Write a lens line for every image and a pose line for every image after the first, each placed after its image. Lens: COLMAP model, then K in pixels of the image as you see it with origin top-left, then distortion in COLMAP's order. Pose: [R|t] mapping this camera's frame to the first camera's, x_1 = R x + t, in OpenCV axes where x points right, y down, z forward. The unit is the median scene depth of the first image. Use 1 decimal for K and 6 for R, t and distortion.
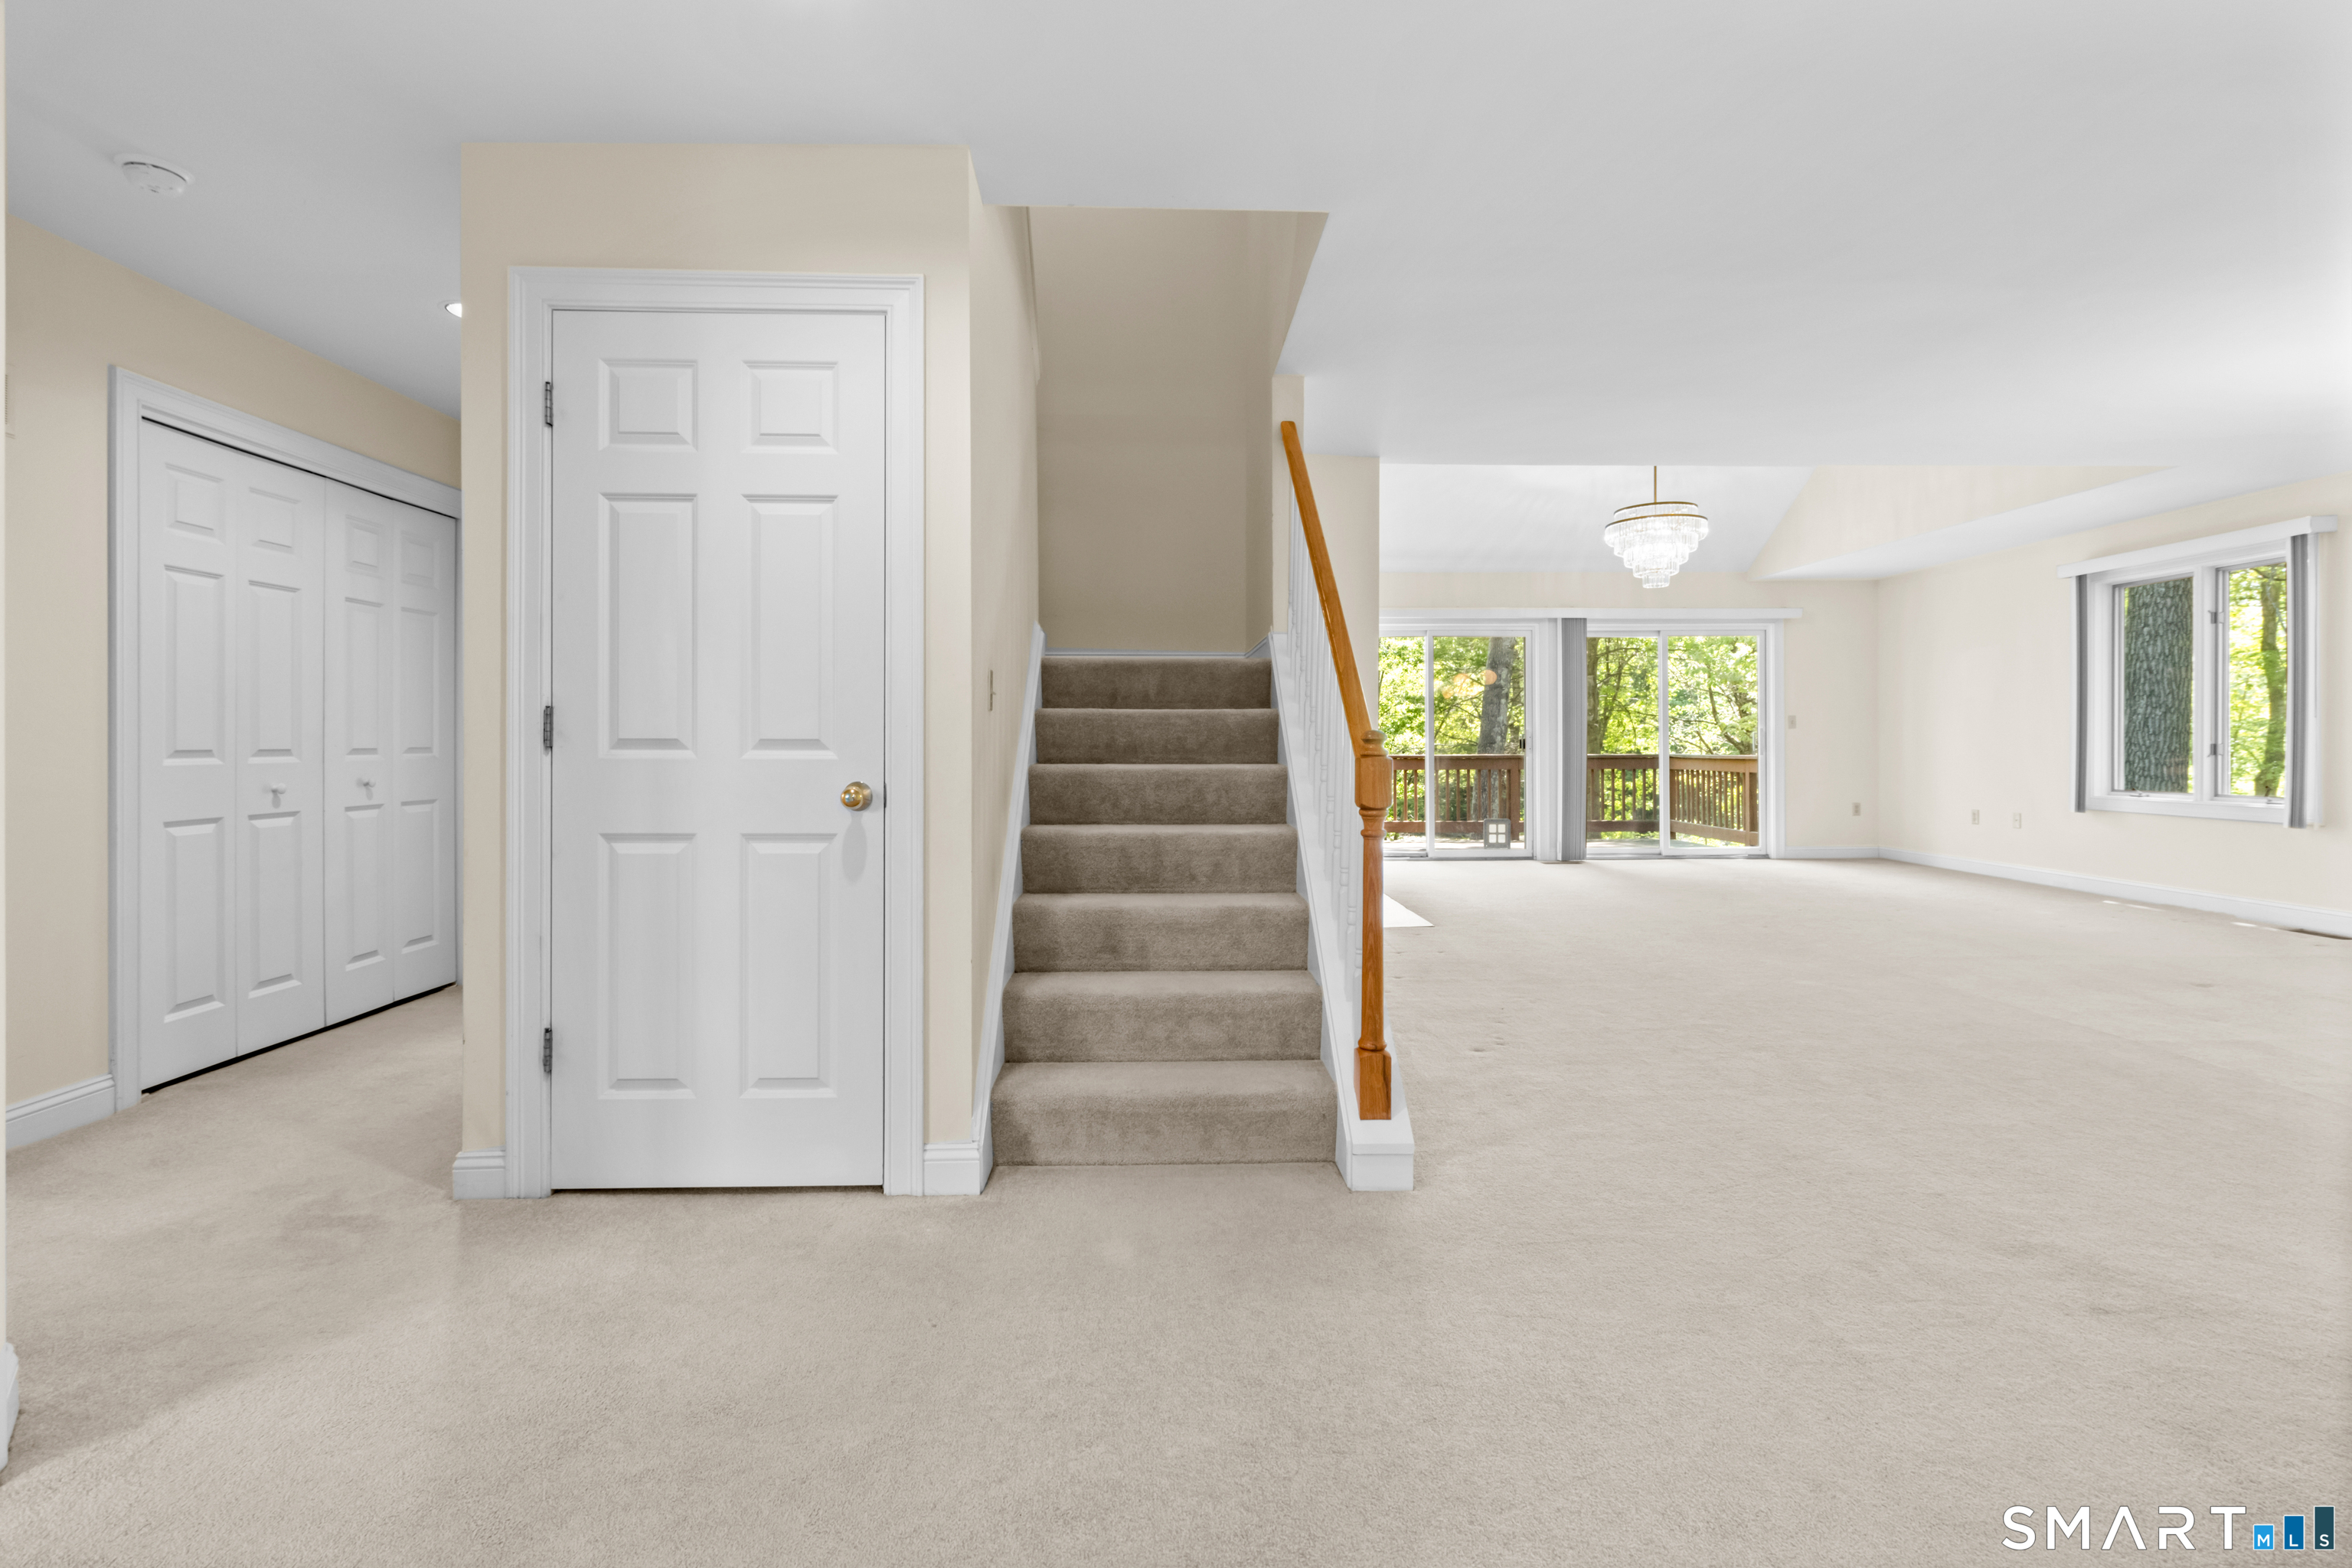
lens RADIAL K [[1092.4, 0, 1175.9], [0, 1092.4, 745.9], [0, 0, 1]] dist [0.003666, 0.000270]
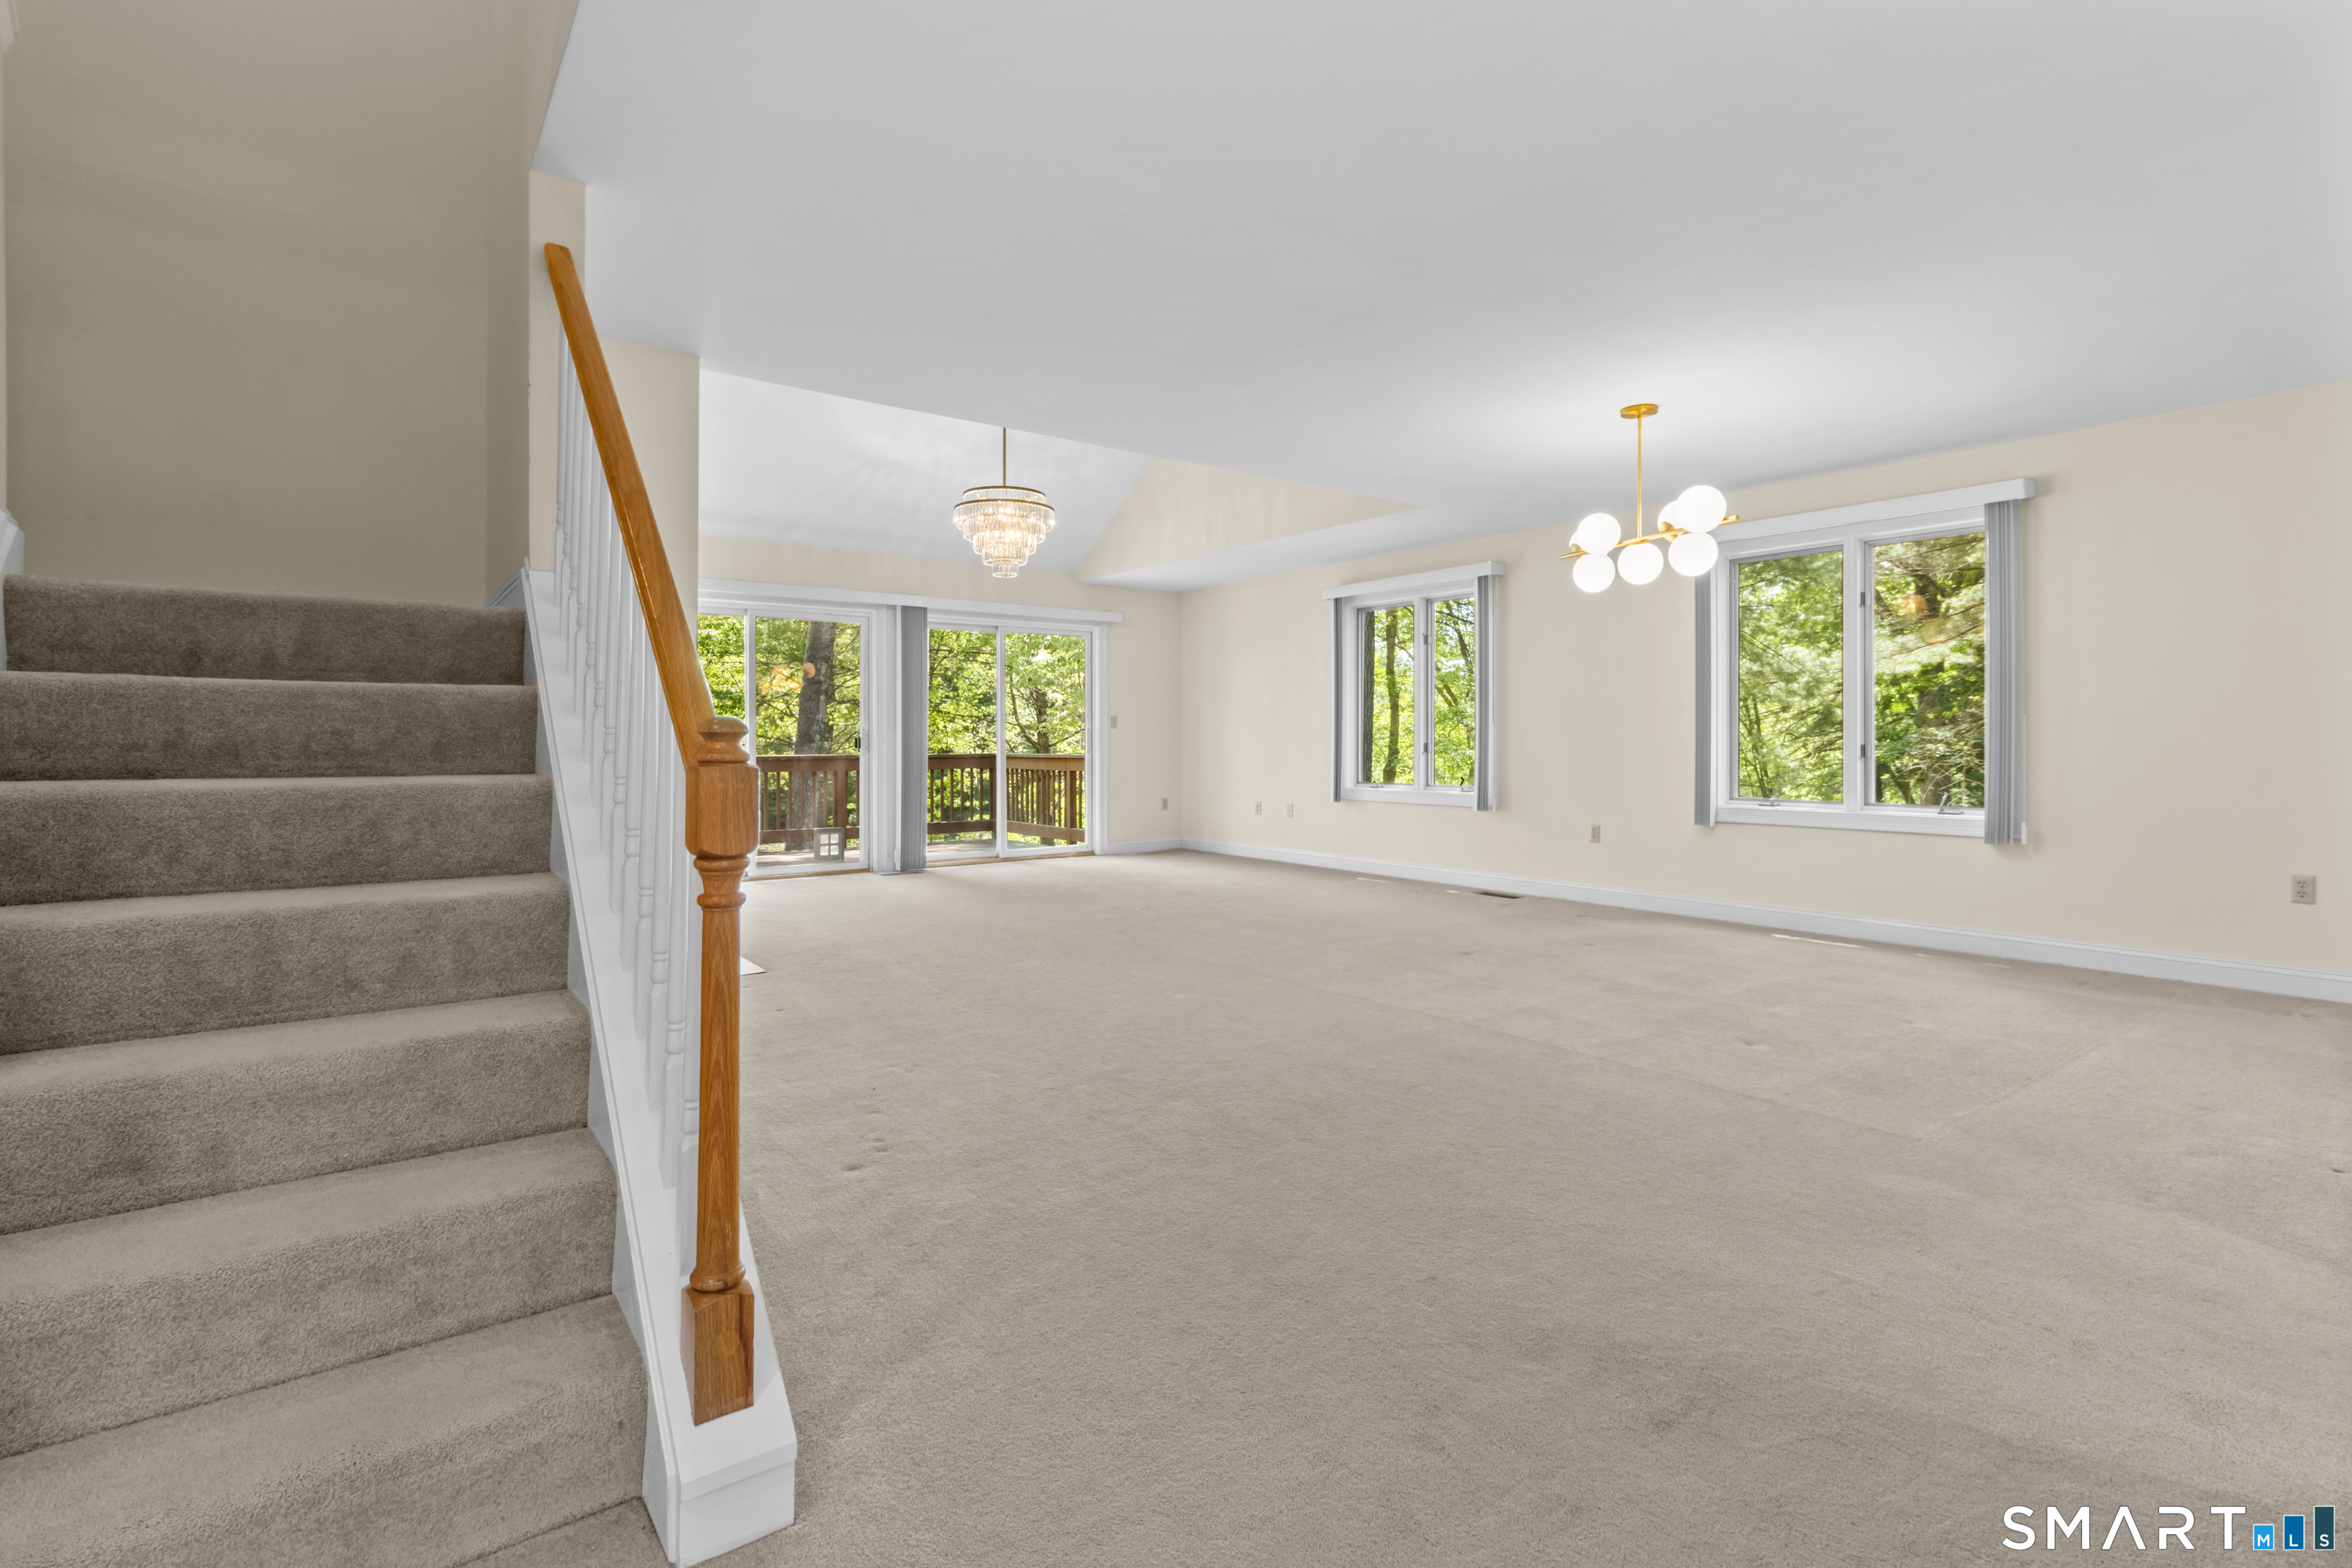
lens RADIAL K [[1101.0, 0, 1178.4], [0, 1101.0, 733.2], [0, 0, 1]] dist [0.003537, 0.000690]
pose [[0.818192, 0.005633, 0.574918, 0.029148], [0.000712, 0.999941, -0.010810, 0.000178], [-0.574945, 0.009254, 0.818140, 0.251179]]
